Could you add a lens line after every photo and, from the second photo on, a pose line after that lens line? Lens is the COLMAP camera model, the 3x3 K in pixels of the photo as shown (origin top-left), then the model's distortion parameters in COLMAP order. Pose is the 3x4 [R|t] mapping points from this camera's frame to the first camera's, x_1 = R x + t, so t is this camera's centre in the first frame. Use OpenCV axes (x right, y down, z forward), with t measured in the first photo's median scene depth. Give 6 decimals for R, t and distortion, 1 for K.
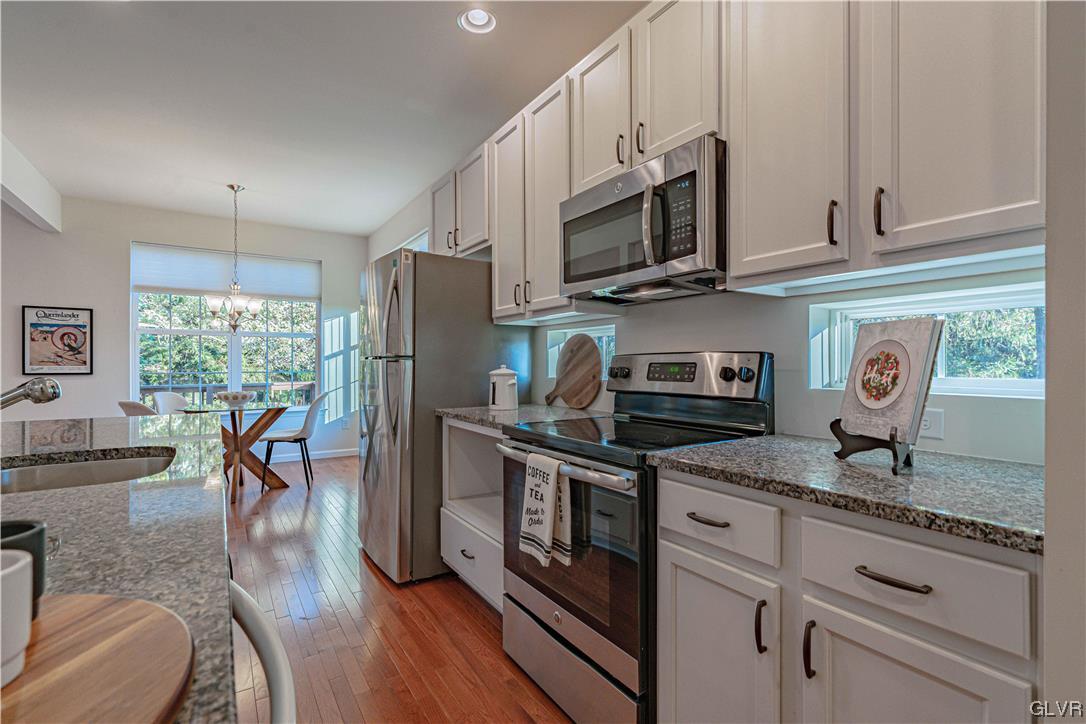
lens RADIAL K [[492.9, 0, 541.3], [0, 492.9, 363.1], [0, 0, 1]] dist [0.001632, 0.000320]
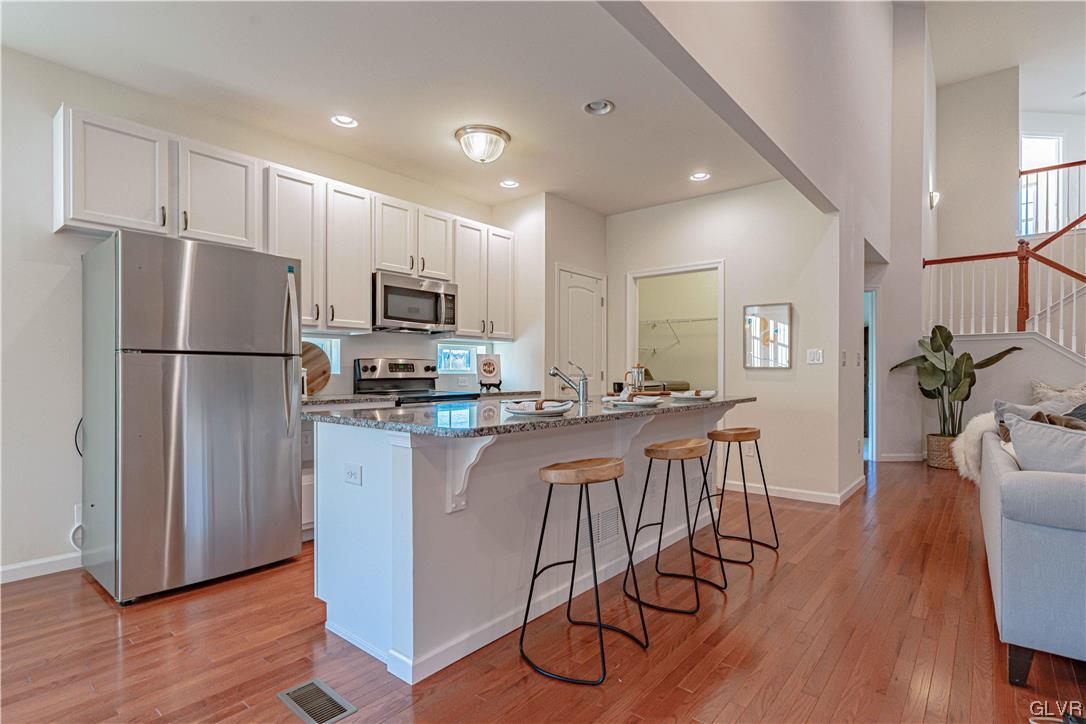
lens RADIAL K [[528.8, 0, 546.9], [0, 528.8, 372.9], [0, 0, 1]] dist [0.002917, 0.000112]
pose [[-0.289266, 0.001302, 0.957248, -0.865930], [0.001270, 0.999999, -0.000977, 0.017388], [-0.957248, 0.000933, -0.289267, 0.438549]]
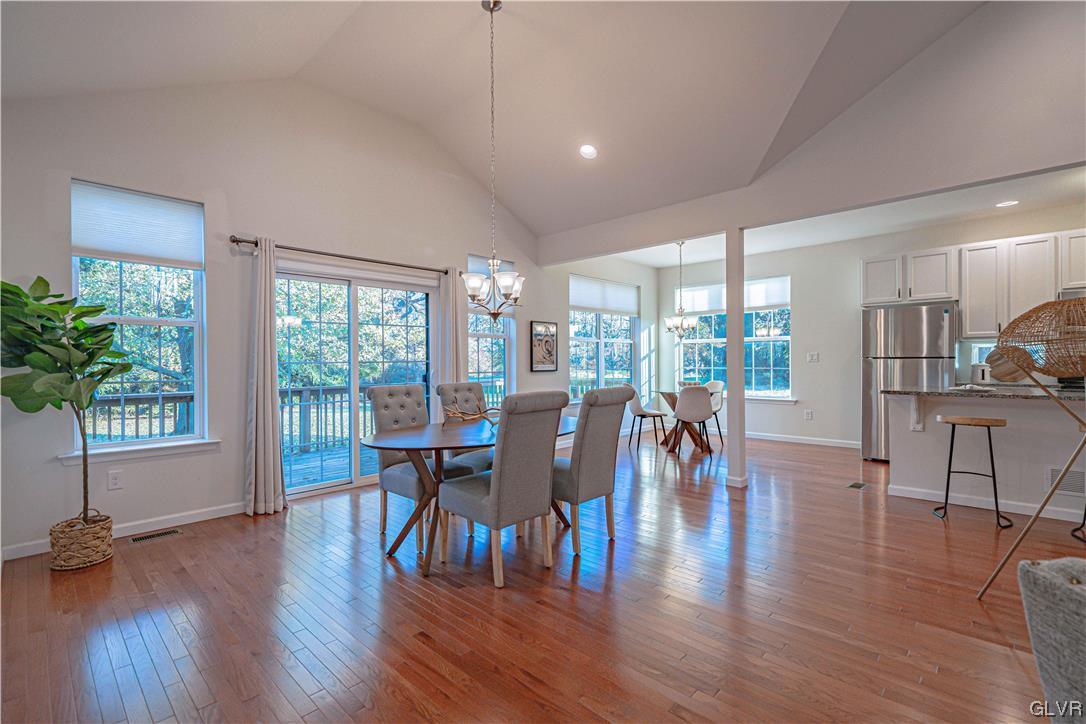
lens RADIAL K [[492.9, 0, 550.0], [0, 492.9, 367.3], [0, 0, 1]] dist [0.001632, 0.000320]
pose [[0.974996, -0.006358, 0.222132, -1.277839], [0.005467, 0.999974, 0.004627, 0.006337], [-0.222156, -0.003297, 0.975006, -0.336772]]
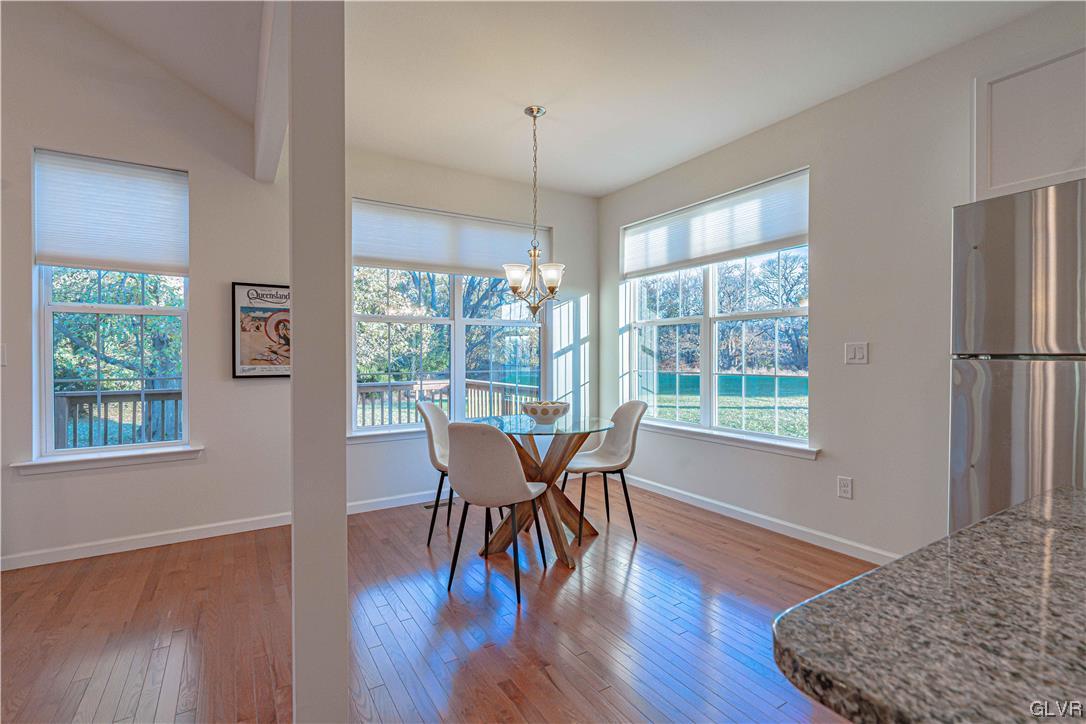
lens RADIAL K [[492.9, 0, 546.4], [0, 492.9, 361.0], [0, 0, 1]] dist [0.001632, 0.000320]
pose [[0.999564, 0.000588, -0.029534, -0.558399], [-0.000409, 0.999982, 0.006066, -0.005504], [0.029537, -0.006051, 0.999545, 0.286254]]
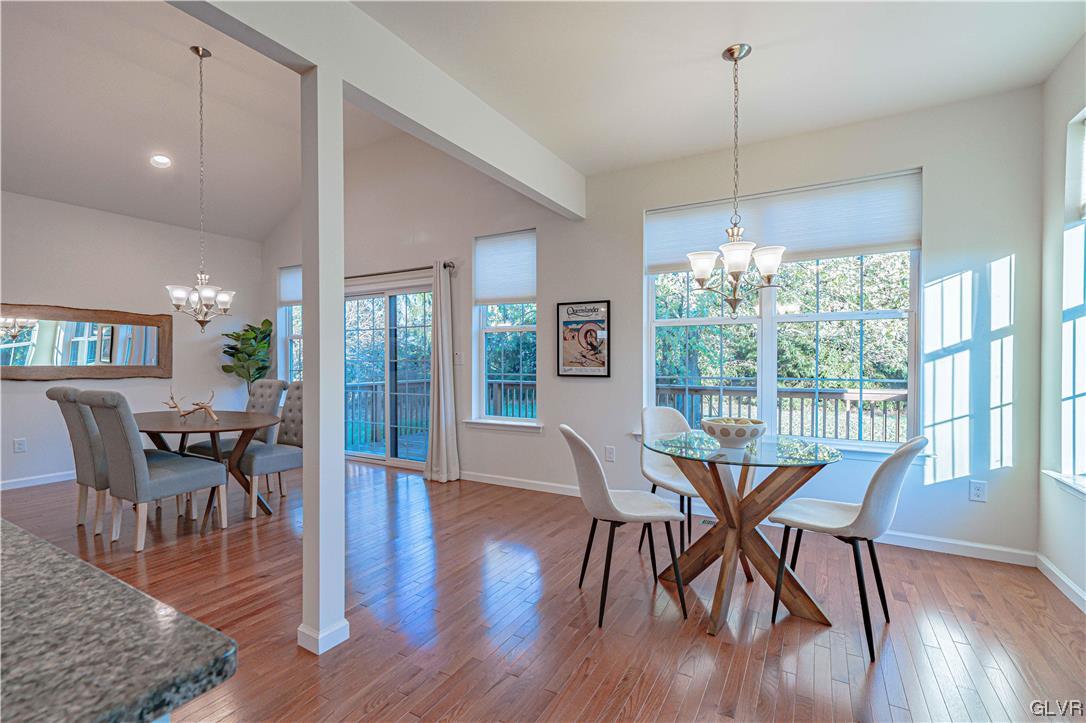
lens RADIAL K [[492.9, 0, 540.1], [0, 492.9, 365.4], [0, 0, 1]] dist [0.001632, 0.000320]
pose [[0.453005, 0.014383, -0.891392, -0.211615], [-0.000409, 0.999873, 0.015926, -0.011557], [0.891508, -0.006850, 0.452954, 0.527038]]
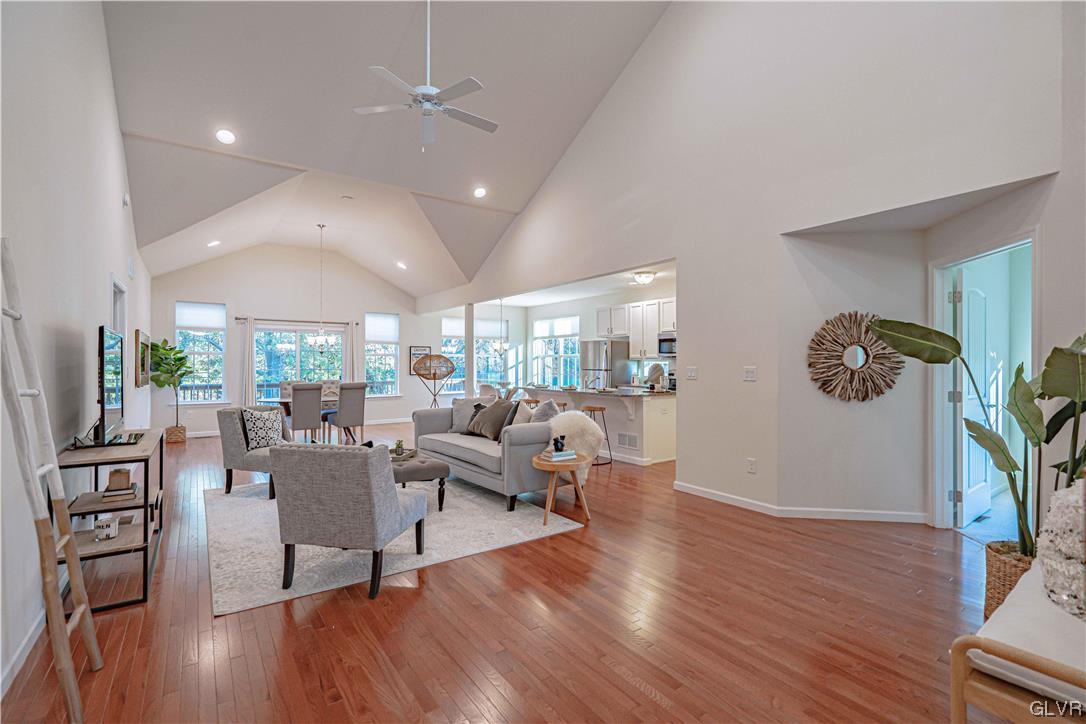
lens RADIAL K [[492.9, 0, 544.2], [0, 492.9, 367.5], [0, 0, 1]] dist [0.001632, 0.000320]
pose [[0.999339, 0.004015, 0.036144, -0.475396], [-0.004016, 0.999992, -0.000029, -0.014724], [-0.036144, -0.000116, 0.999347, -1.393222]]
